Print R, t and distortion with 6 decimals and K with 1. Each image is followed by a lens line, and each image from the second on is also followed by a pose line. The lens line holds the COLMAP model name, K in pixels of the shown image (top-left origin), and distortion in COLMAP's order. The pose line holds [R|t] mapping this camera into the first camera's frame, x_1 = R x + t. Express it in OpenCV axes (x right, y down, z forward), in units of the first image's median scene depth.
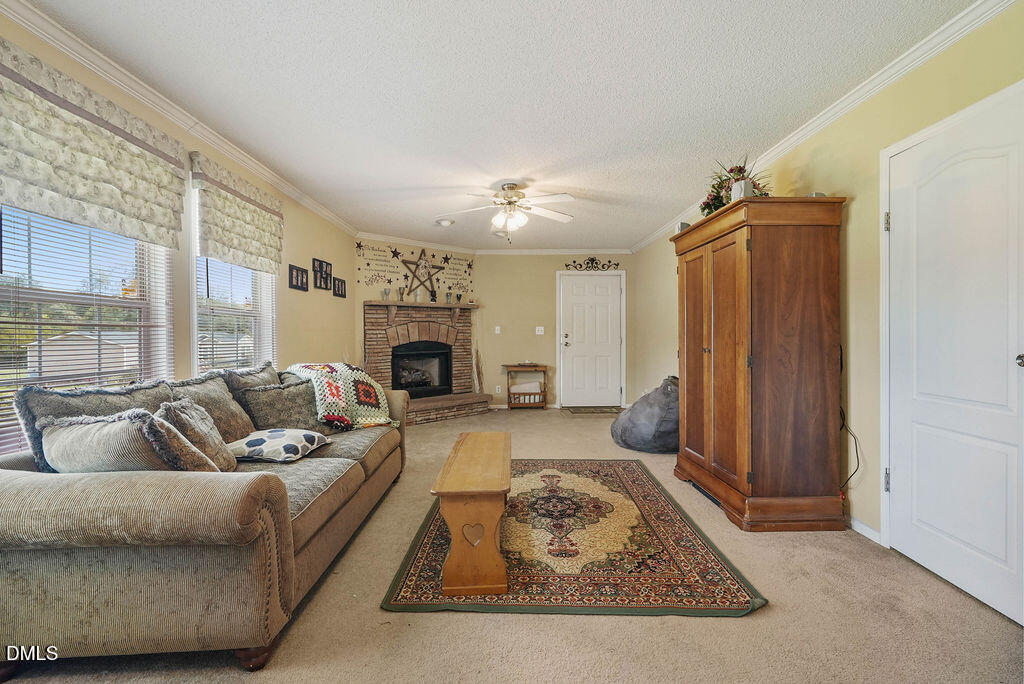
lens RADIAL K [[464.5, 0, 516.6], [0, 464.5, 340.1], [0, 0, 1]] dist [-0.008894, 0.004620]
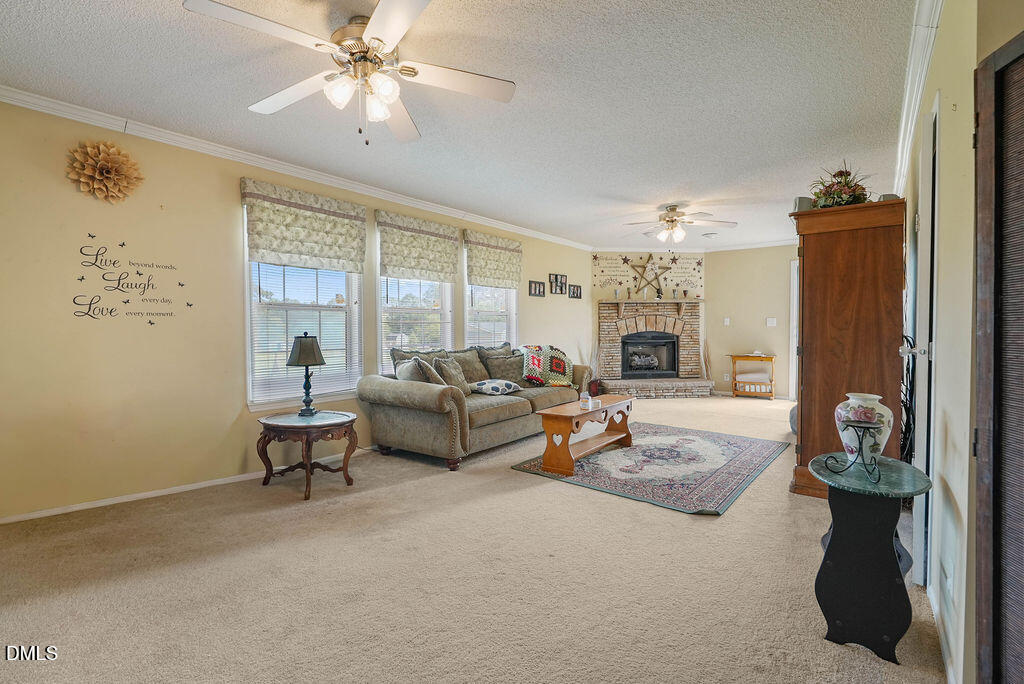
lens RADIAL K [[464.5, 0, 516.1], [0, 464.5, 337.2], [0, 0, 1]] dist [-0.008894, 0.004620]
pose [[0.788862, 0.016651, -0.614345, 0.429474], [-0.007396, 0.999818, 0.017602, -0.002602], [0.614526, -0.009342, 0.788841, -0.246211]]
